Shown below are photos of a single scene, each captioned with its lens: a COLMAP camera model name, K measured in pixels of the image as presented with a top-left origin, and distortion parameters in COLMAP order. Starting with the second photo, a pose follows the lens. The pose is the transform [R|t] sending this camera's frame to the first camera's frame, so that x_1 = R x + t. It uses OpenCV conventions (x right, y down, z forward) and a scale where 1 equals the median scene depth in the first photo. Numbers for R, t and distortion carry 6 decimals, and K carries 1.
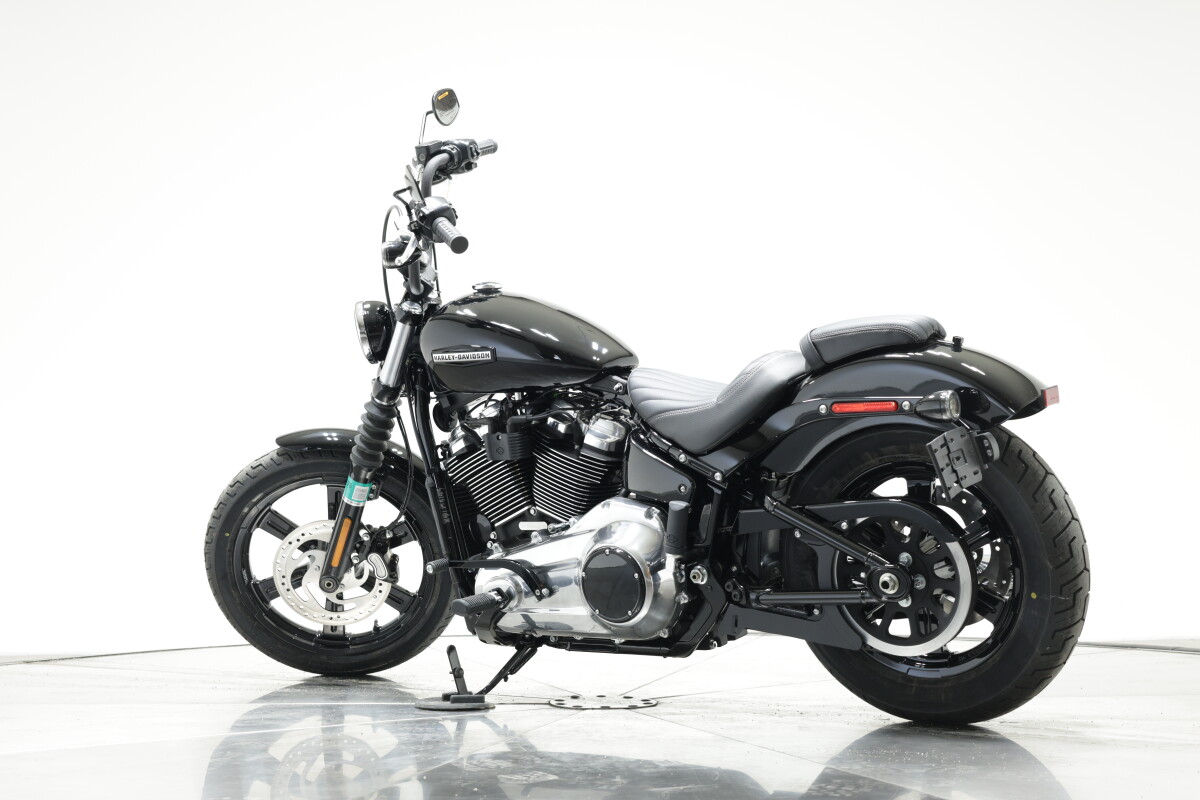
lens RADIAL K [[1624.4, 0, 600.0], [0, 1624.4, 400.0], [0, 0, 1]] dist [-0.002272, -0.010074]
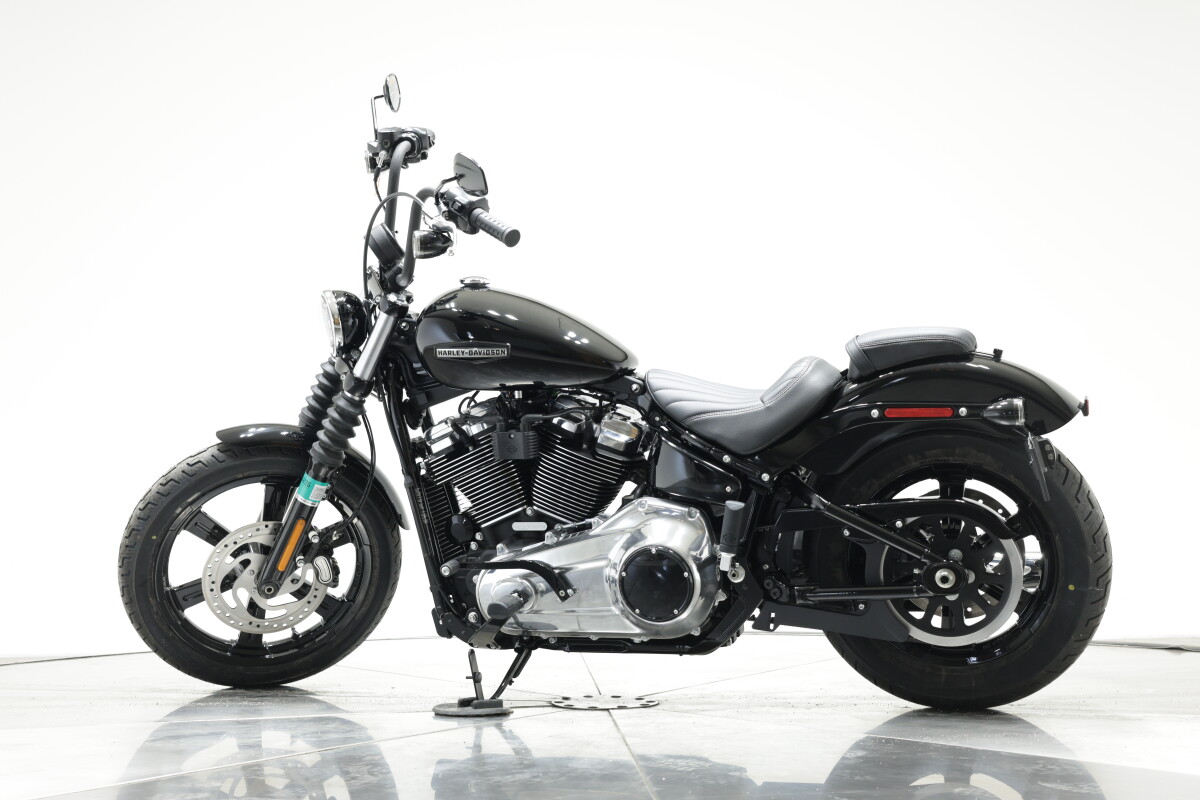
lens RADIAL K [[1624.4, 0, 600.0], [0, 1624.4, 400.0], [0, 0, 1]] dist [-0.002272, -0.010074]
pose [[0.946281, 0.023030, 0.322525, -0.327802], [-0.021615, 0.999735, -0.007969, 0.008062], [-0.322622, 0.000570, 0.946528, 0.054938]]
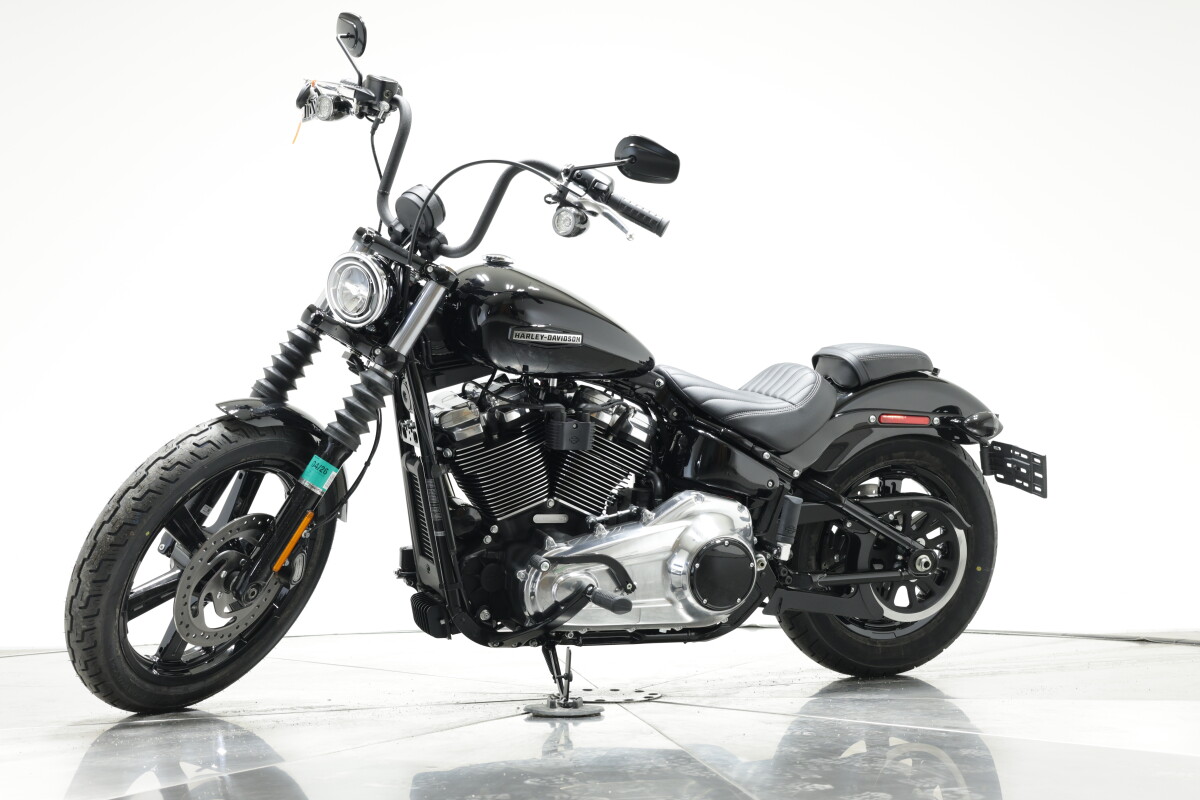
lens RADIAL K [[1624.4, 0, 600.0], [0, 1624.4, 400.0], [0, 0, 1]] dist [-0.002272, -0.010074]
pose [[0.497940, 0.056201, 0.865388, -0.877544], [-0.064629, 0.997528, -0.027595, 0.033131], [-0.864800, -0.042188, 0.500341, 0.511593]]
